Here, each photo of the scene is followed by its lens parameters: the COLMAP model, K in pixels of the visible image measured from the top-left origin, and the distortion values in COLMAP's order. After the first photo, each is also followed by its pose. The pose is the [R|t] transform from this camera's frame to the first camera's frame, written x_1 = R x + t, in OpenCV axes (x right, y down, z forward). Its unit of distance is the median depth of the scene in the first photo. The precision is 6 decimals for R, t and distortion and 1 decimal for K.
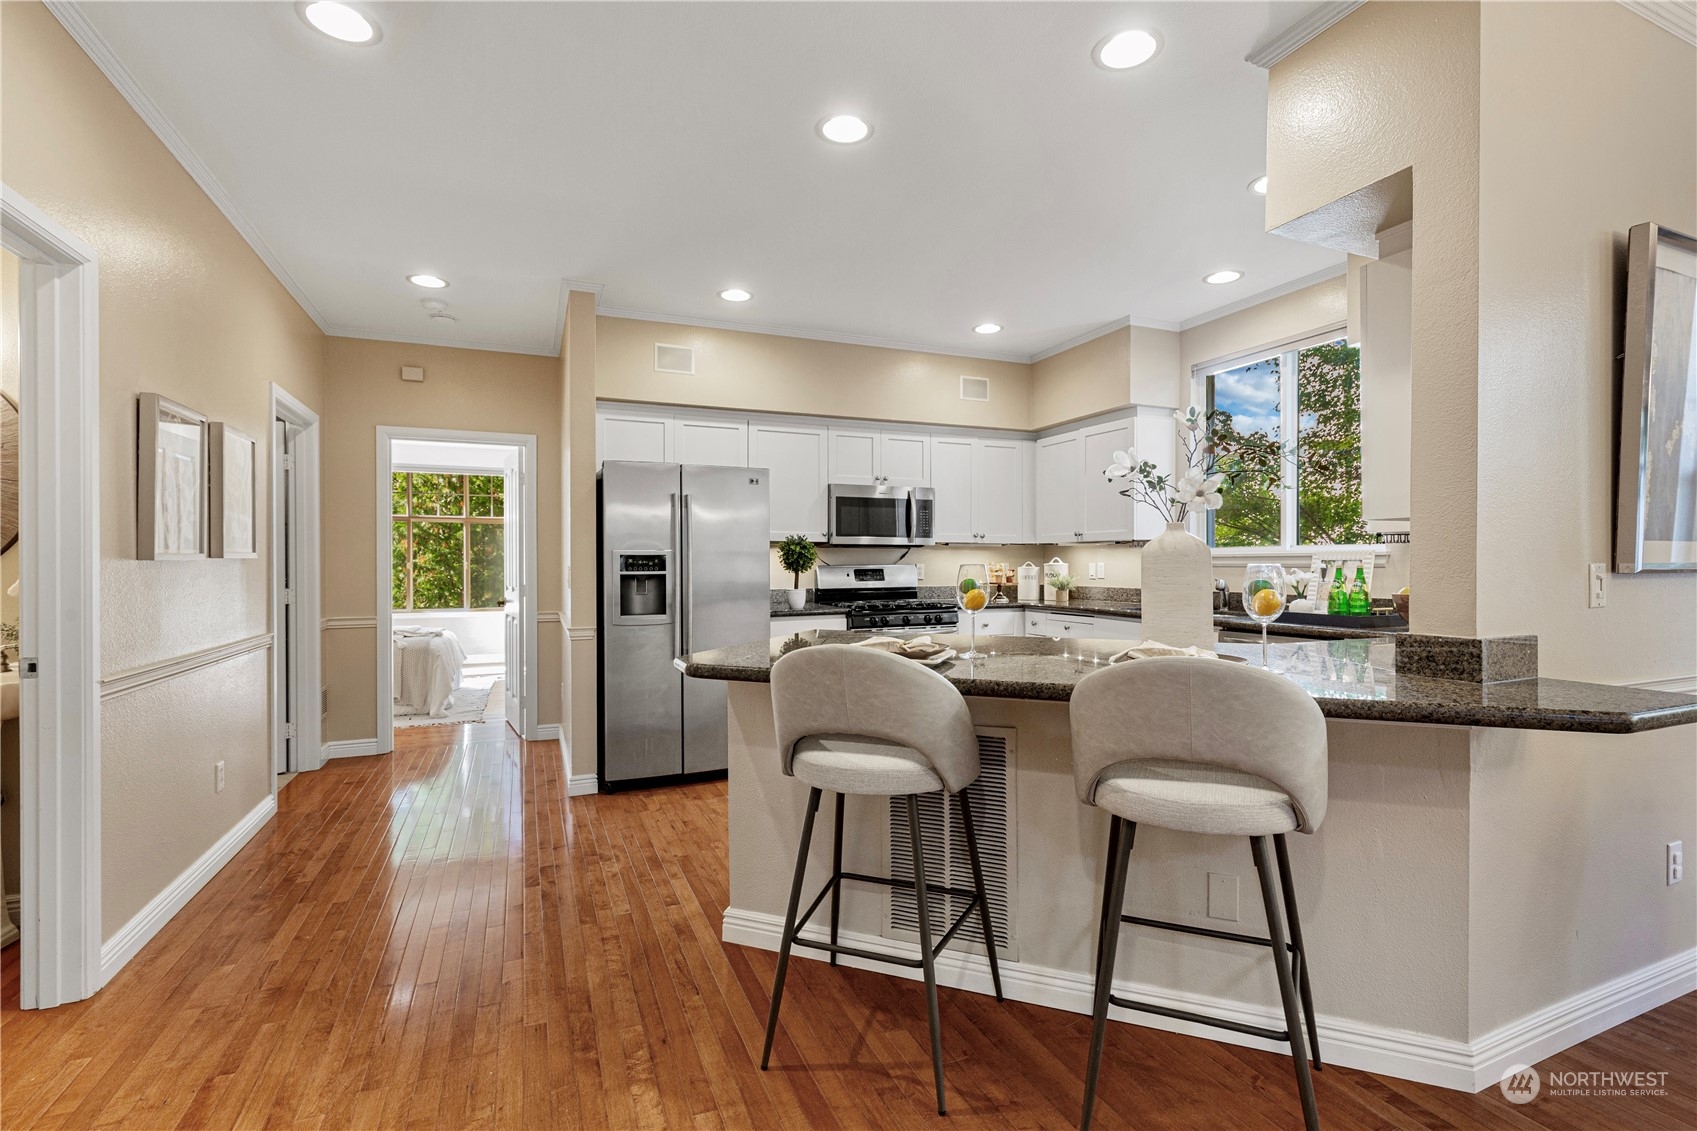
lens RADIAL K [[761.6, 0, 867.6], [0, 761.6, 563.1], [0, 0, 1]] dist [0.005153, 0.000830]
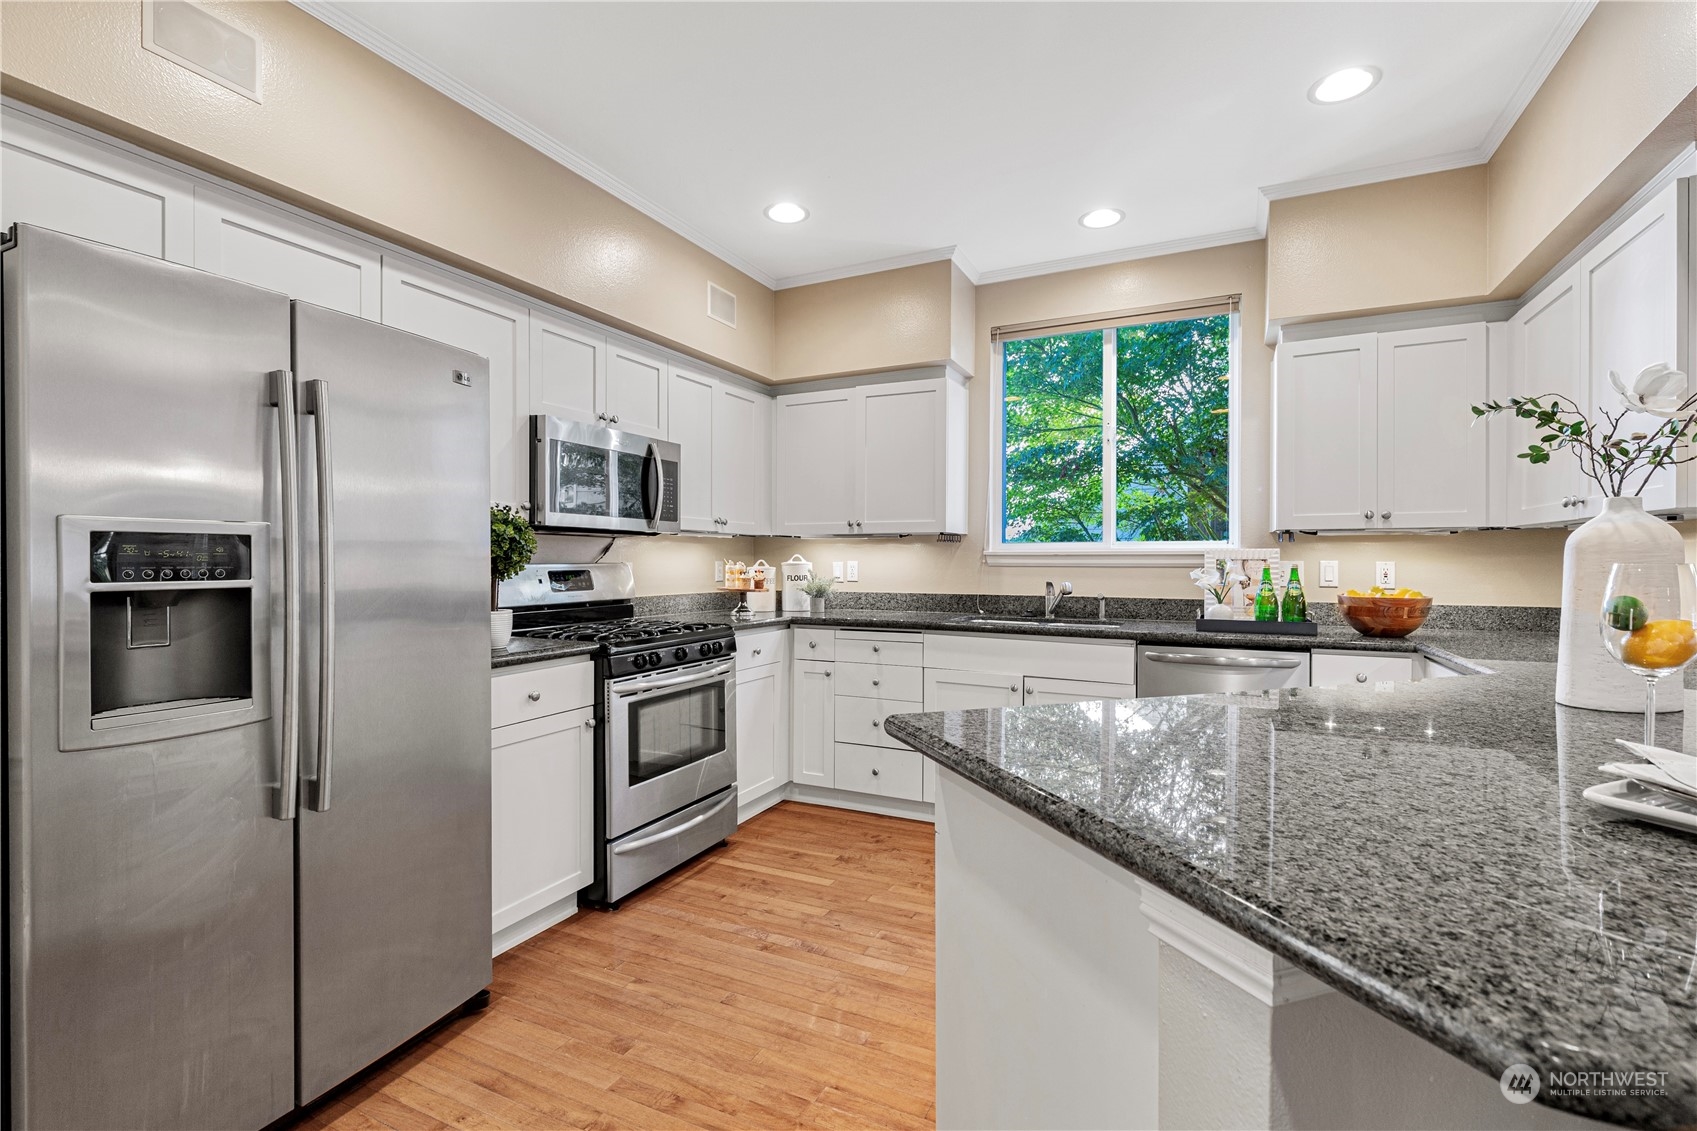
lens RADIAL K [[761.6, 0, 839.1], [0, 761.6, 569.9], [0, 0, 1]] dist [0.005153, 0.000830]
pose [[0.768367, -0.002439, 0.640005, -0.226113], [-0.004098, 0.999953, 0.008731, 0.001450], [-0.639997, -0.009331, 0.768321, 0.425645]]
